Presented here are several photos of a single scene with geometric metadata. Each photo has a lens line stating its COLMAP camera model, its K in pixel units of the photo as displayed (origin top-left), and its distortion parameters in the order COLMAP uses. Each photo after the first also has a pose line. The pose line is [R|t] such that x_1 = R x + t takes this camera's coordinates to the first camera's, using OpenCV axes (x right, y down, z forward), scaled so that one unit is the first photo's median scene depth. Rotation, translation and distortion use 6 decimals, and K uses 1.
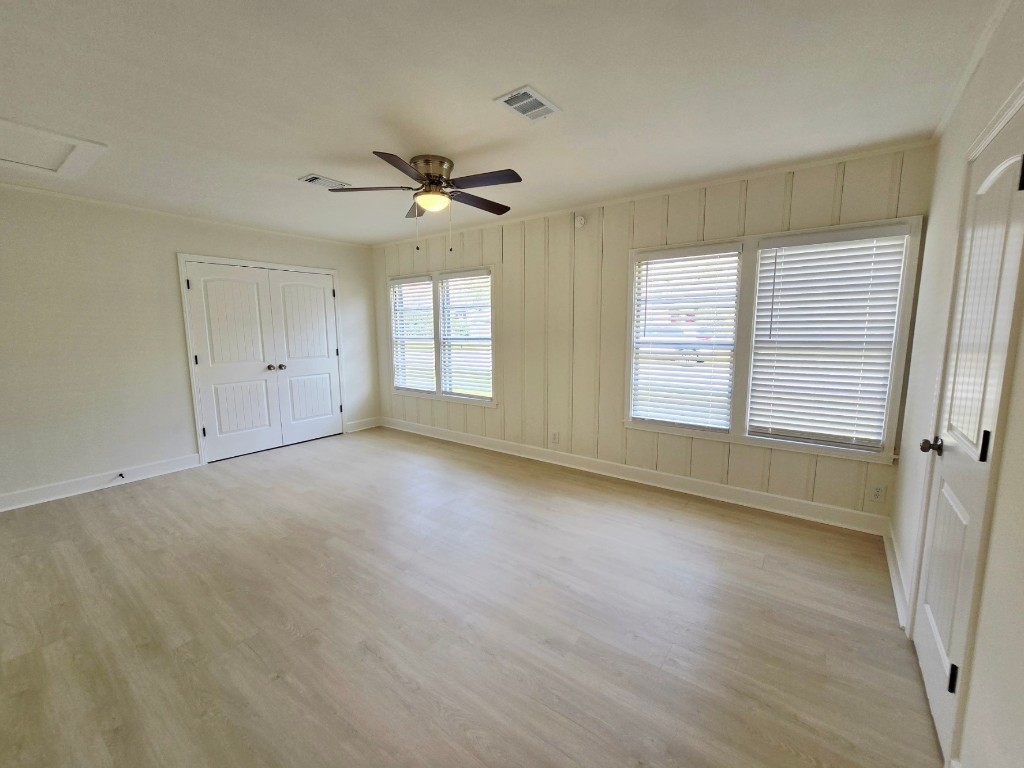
lens RADIAL K [[422.6, 0, 512.0], [0, 422.6, 384.0], [0, 0, 1]] dist [0.001133, 0.000186]
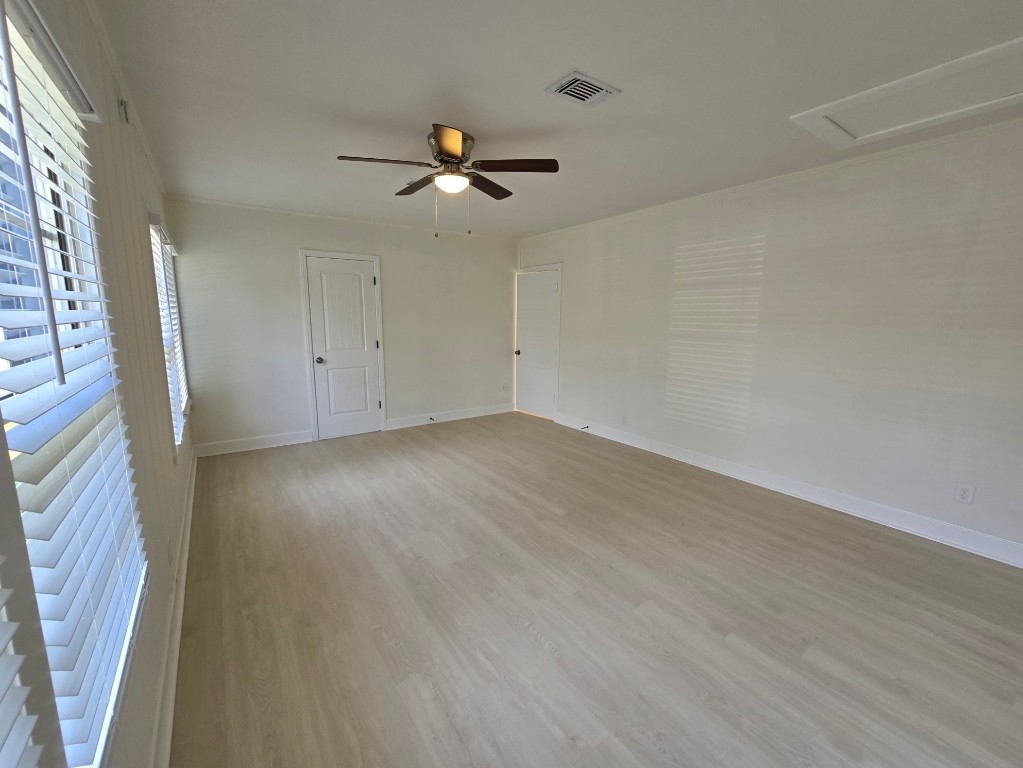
lens RADIAL K [[420.6, 0, 511.5], [0, 420.6, 384.0], [0, 0, 1]] dist [-0.005907, 0.000118]
pose [[-0.951127, -0.048136, 0.305026, -0.621523], [0.045672, 0.954984, 0.293120, -0.273853], [-0.305405, 0.292726, -0.906112, 1.936794]]
